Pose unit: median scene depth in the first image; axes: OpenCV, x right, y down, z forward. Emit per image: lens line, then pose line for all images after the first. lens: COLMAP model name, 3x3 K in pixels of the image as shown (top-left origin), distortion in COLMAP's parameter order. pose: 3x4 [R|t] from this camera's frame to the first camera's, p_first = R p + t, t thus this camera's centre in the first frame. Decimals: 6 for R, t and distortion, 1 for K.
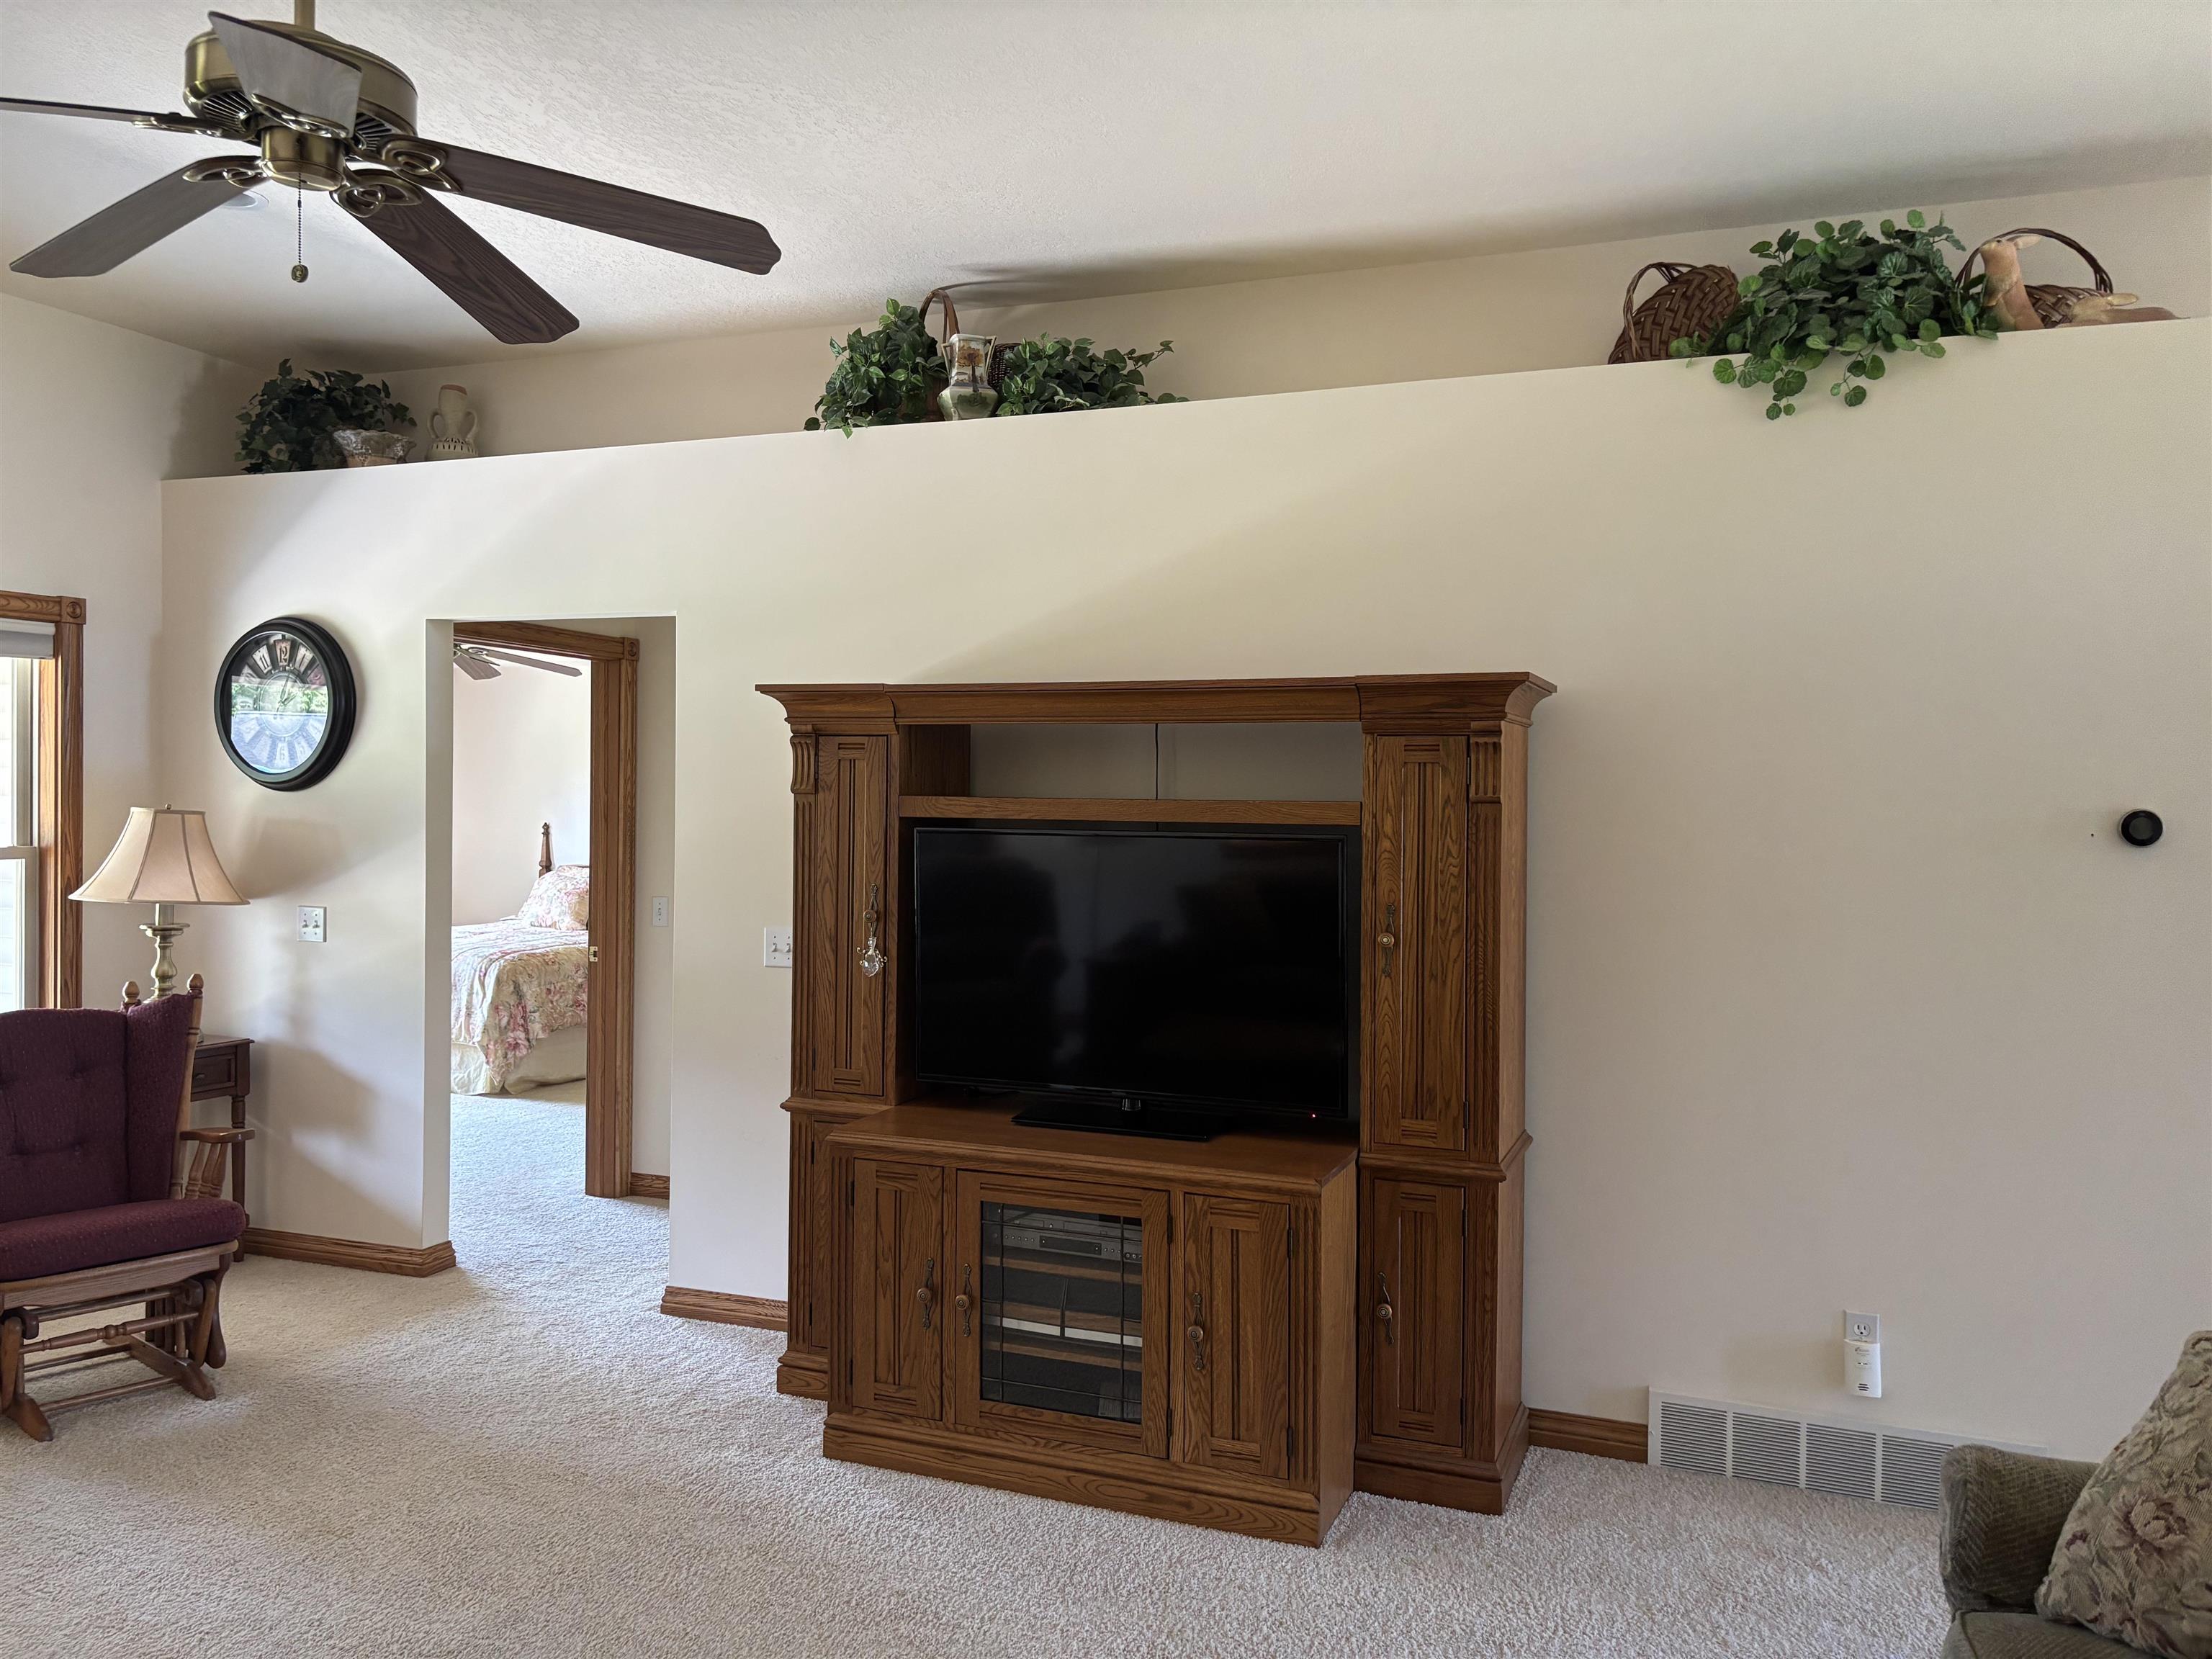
lens RADIAL K [[1639.2, 0, 1106.0], [0, 1639.2, 829.5], [0, 0, 1]] dist [0.048968, -0.090355]
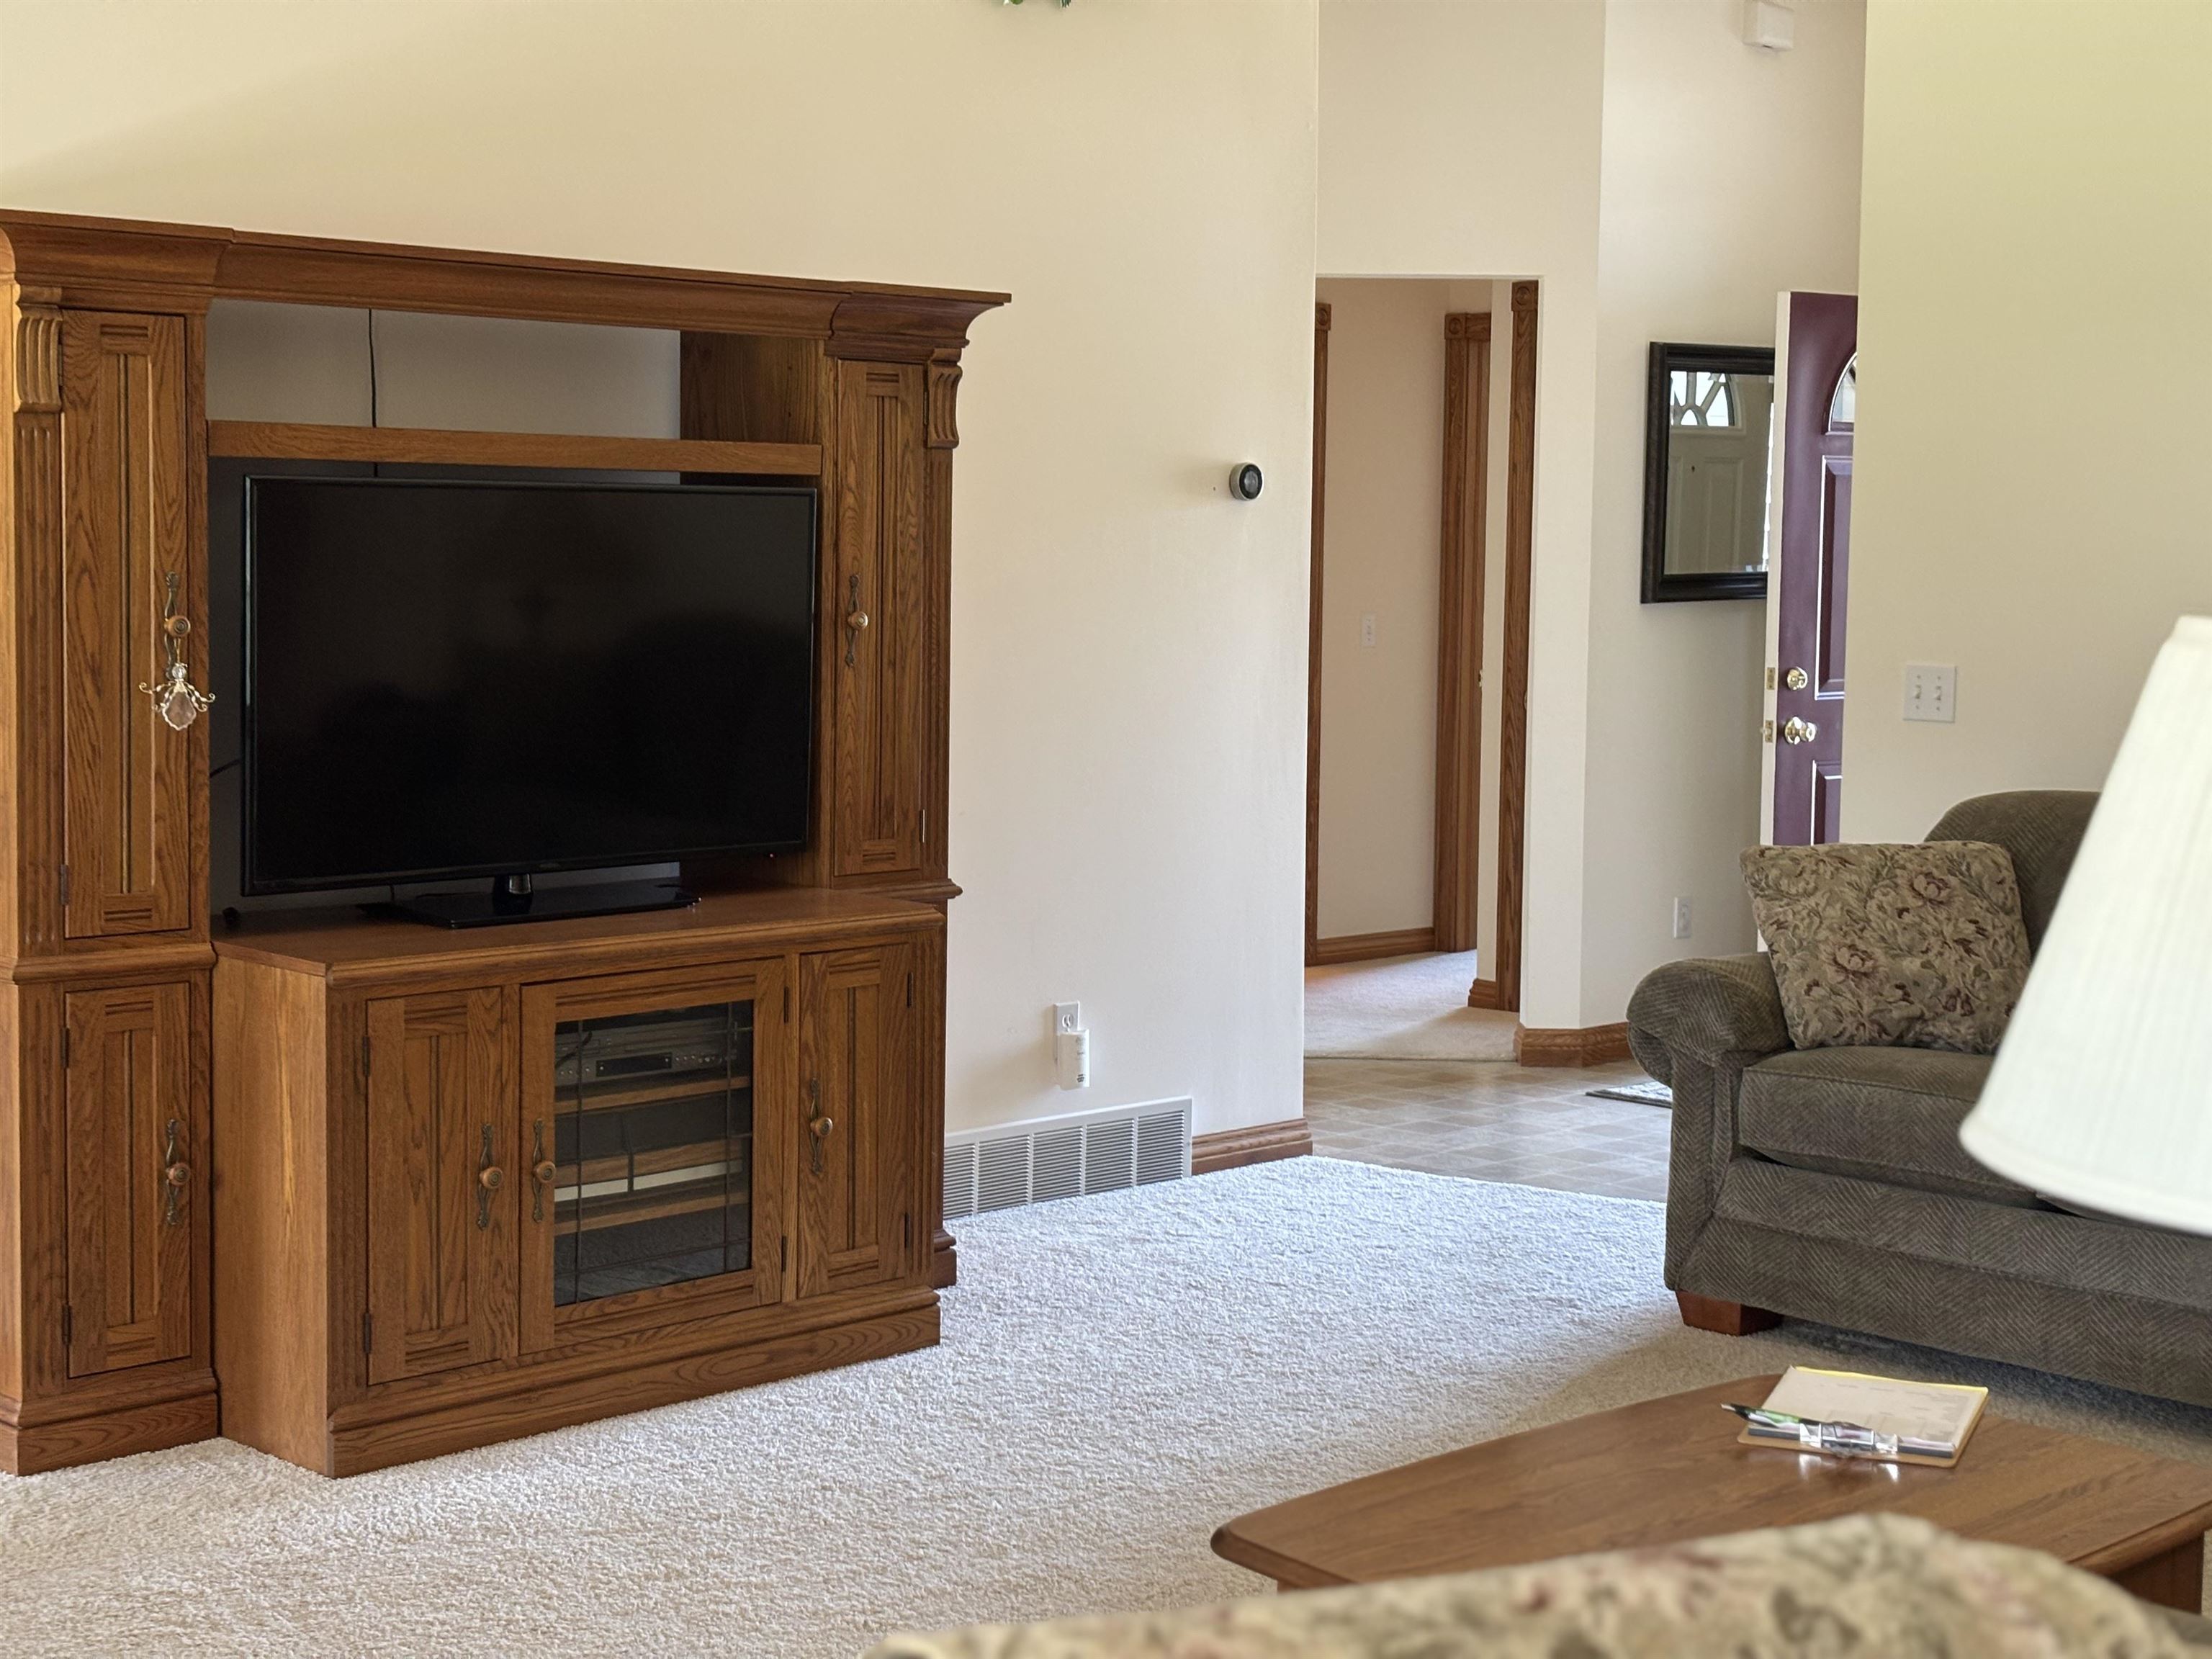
lens RADIAL K [[3352.3, 0, 1106.0], [0, 3352.3, 829.5], [0, 0, 1]] dist [0.285106, -1.218873]
pose [[0.408385, -0.093349, 0.908024, -1.213236], [0.009406, 0.995135, 0.098074, 0.008927], [-0.912761, -0.031511, 0.407276, 0.209918]]
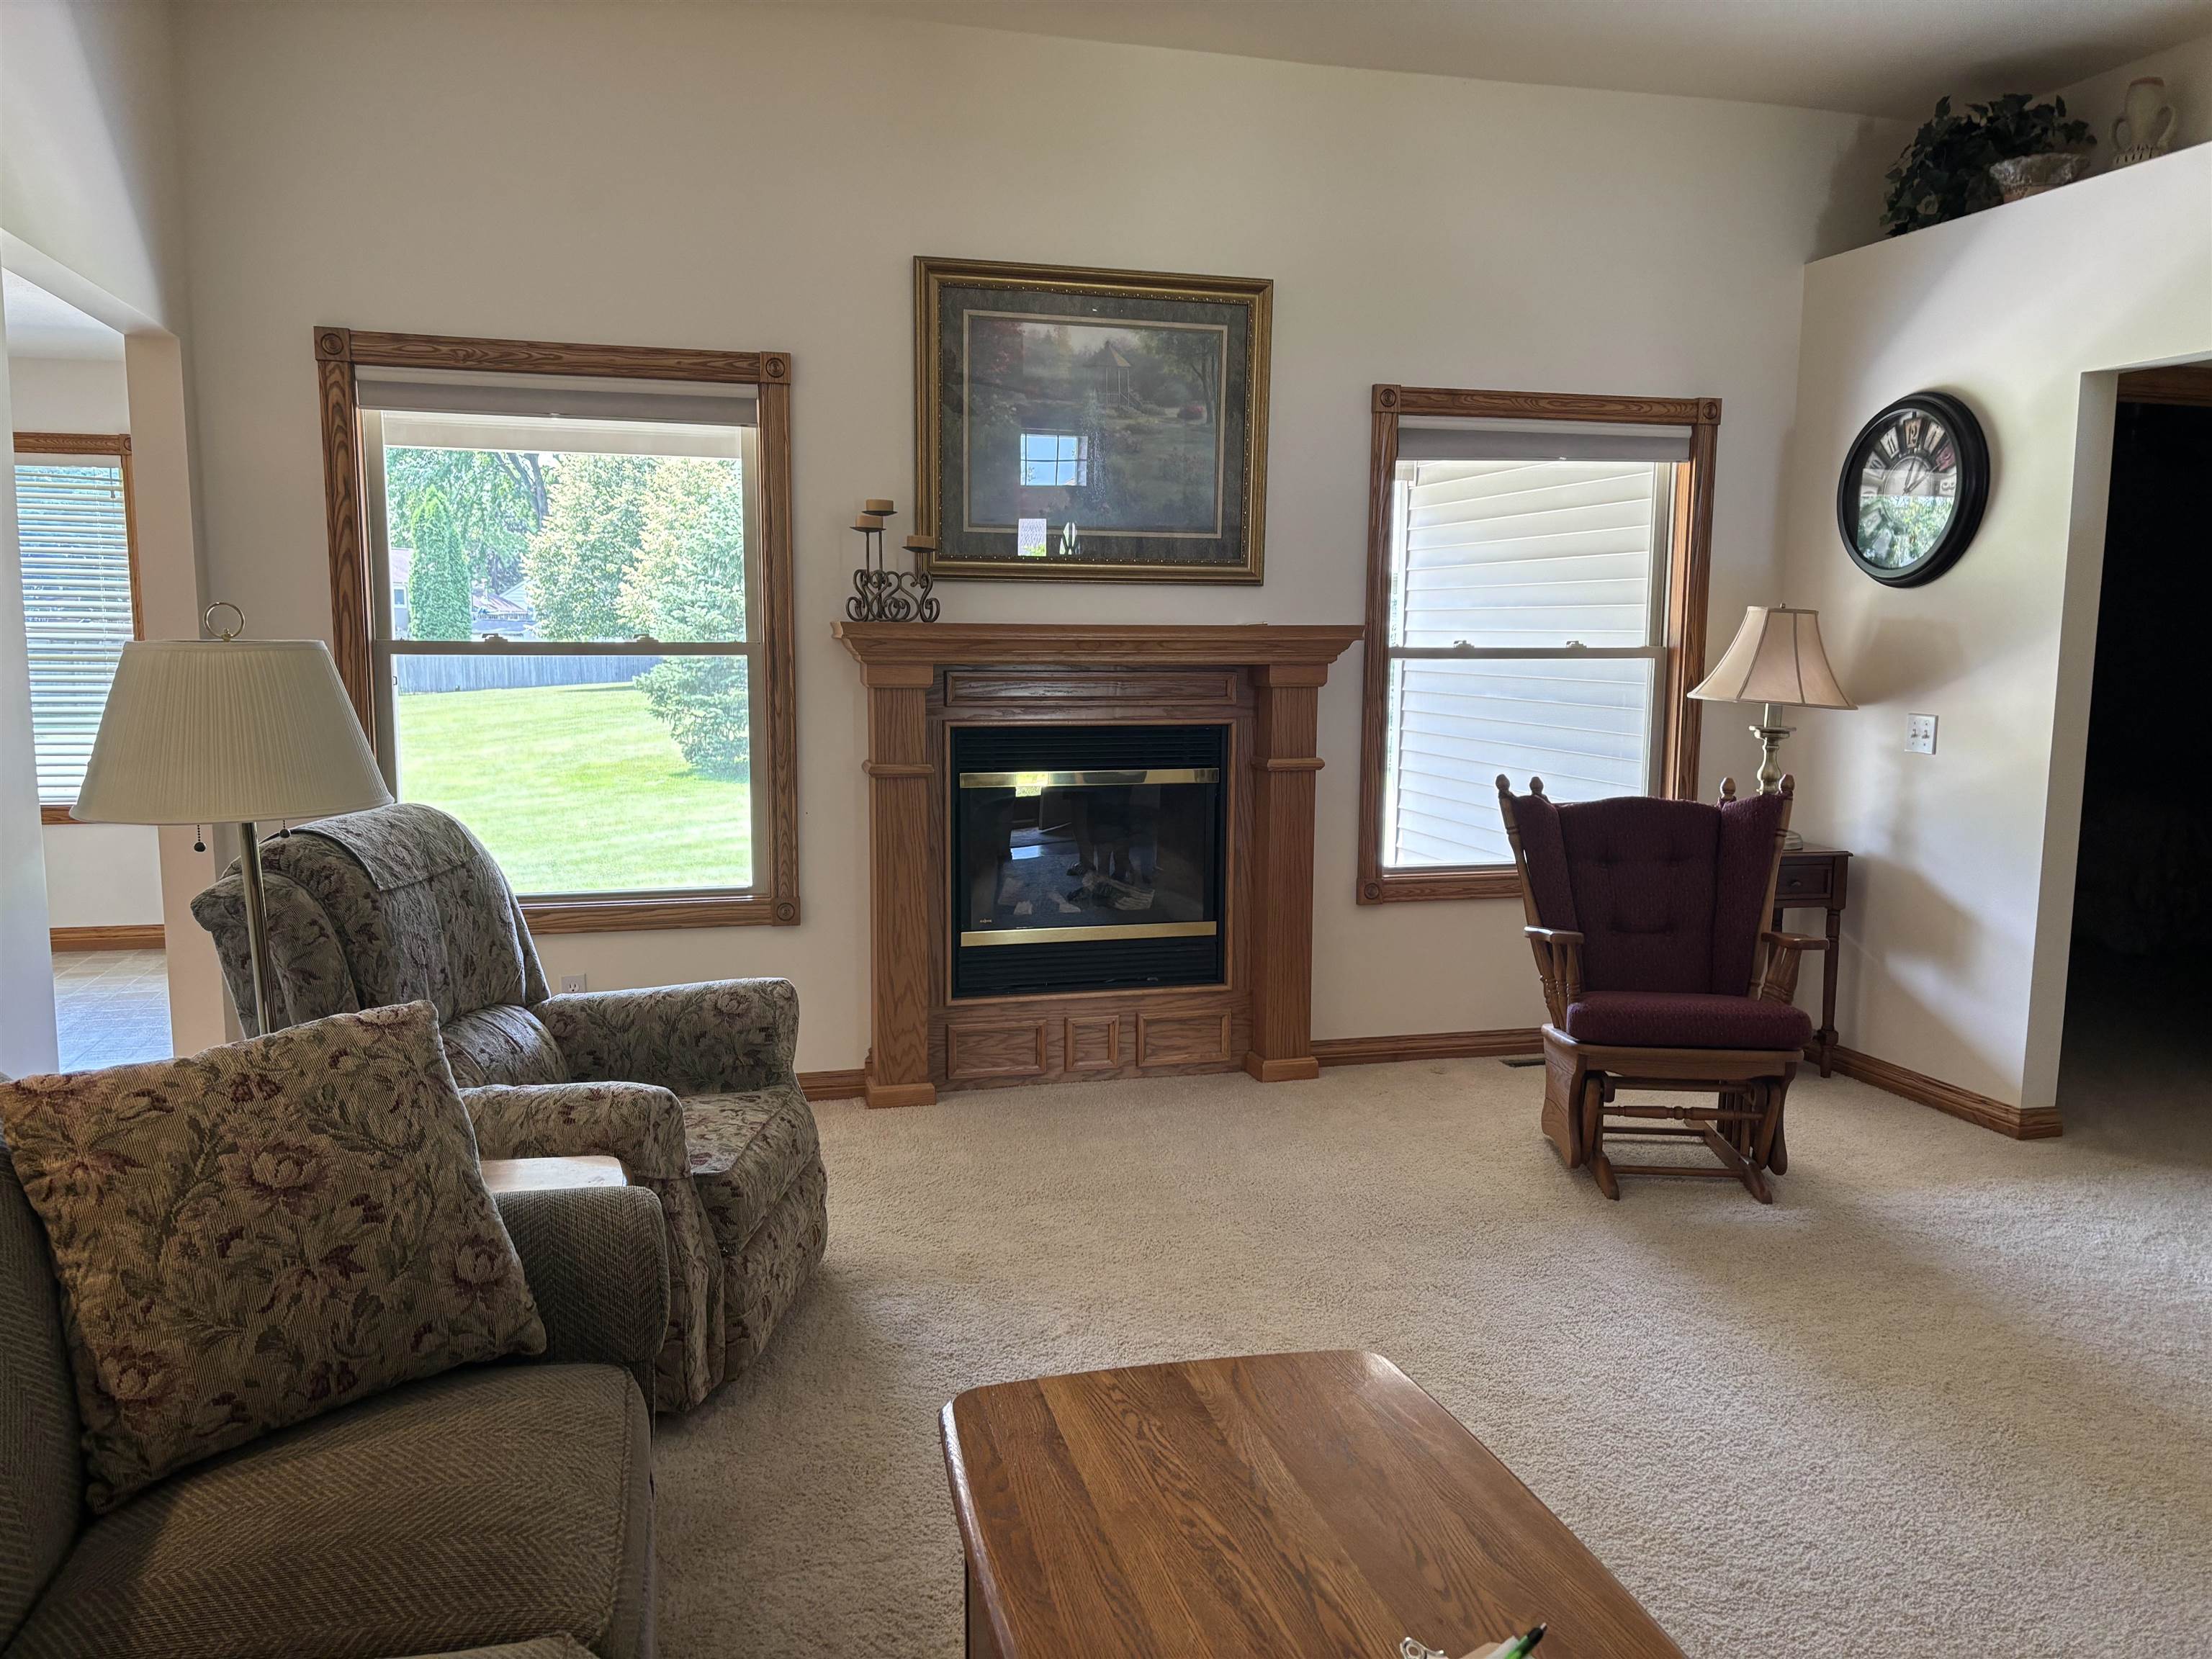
lens RADIAL K [[1662.1, 0, 1106.0], [0, 1662.1, 829.5], [0, 0, 1]] dist [0.094570, -0.102065]
pose [[0.597940, 0.098769, -0.795432, -0.000319], [-0.021417, 0.993993, 0.107325, 0.021699], [0.801255, -0.047138, 0.596464, 0.083960]]
